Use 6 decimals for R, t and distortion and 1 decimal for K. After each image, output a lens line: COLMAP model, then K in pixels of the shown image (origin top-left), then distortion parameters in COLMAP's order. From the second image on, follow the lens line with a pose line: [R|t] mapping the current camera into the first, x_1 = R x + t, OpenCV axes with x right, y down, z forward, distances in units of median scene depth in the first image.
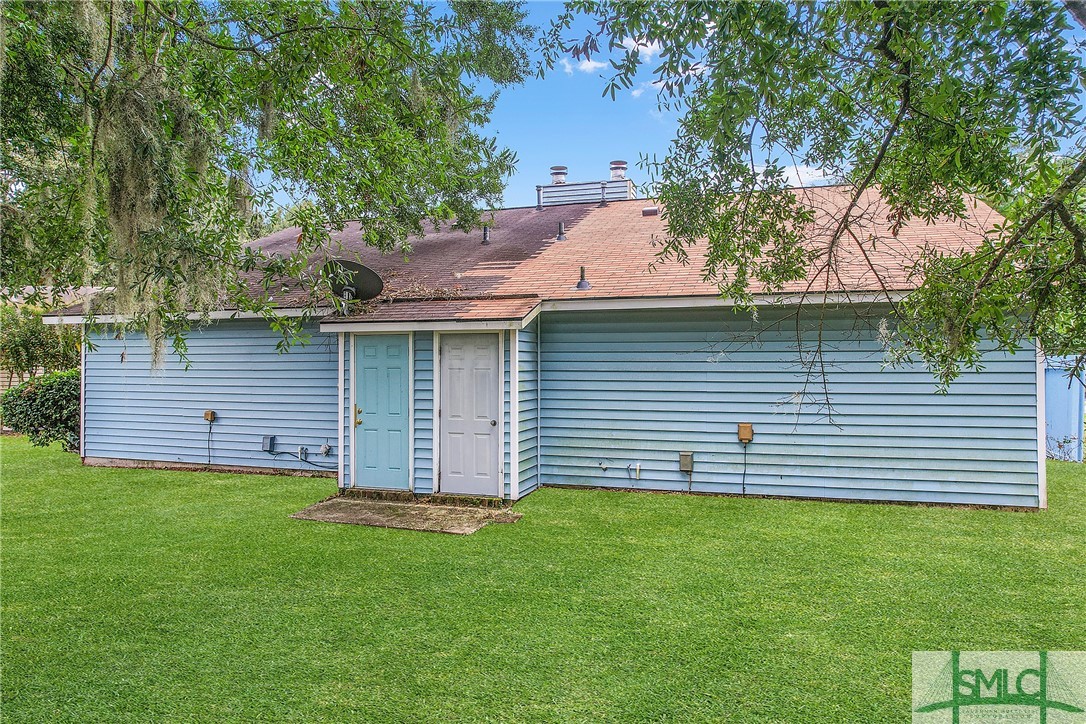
lens RADIAL K [[726.5, 0, 543.0], [0, 726.5, 362.0], [0, 0, 1]] dist [-0.085398, 0.079657]
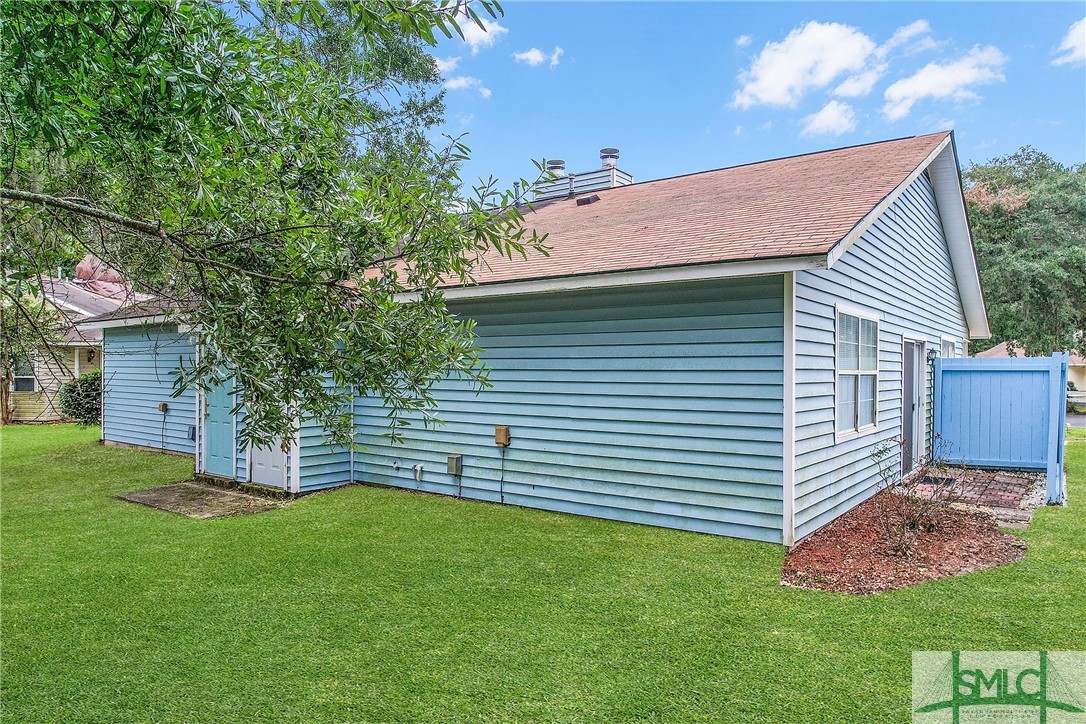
lens RADIAL K [[726.5, 0, 543.0], [0, 726.5, 362.0], [0, 0, 1]] dist [-0.085398, 0.079657]
pose [[0.946075, 0.000740, -0.323948, 0.598825], [-0.001688, 0.999995, -0.002644, 0.006314], [0.323944, 0.003048, 0.946071, 0.142883]]
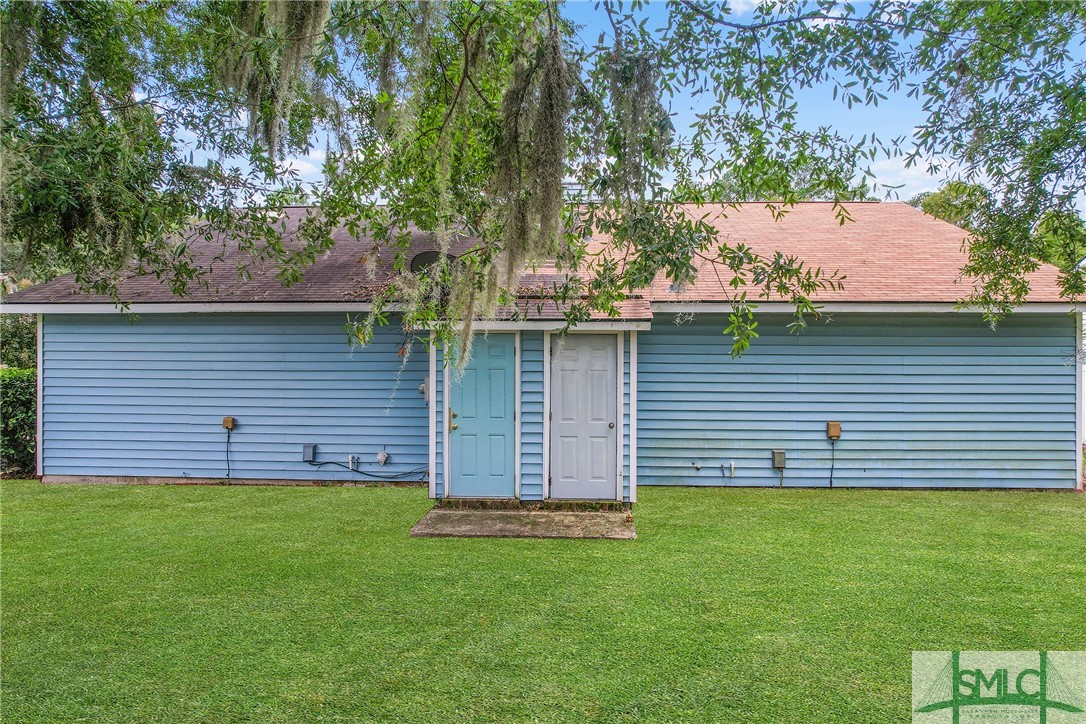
lens RADIAL K [[726.5, 0, 543.0], [0, 726.5, 362.0], [0, 0, 1]] dist [-0.085398, 0.079657]
pose [[0.966099, 0.006688, 0.258087, -0.399582], [-0.005759, 0.999974, -0.004356, 0.003001], [-0.258109, 0.002722, 0.966112, 0.070429]]
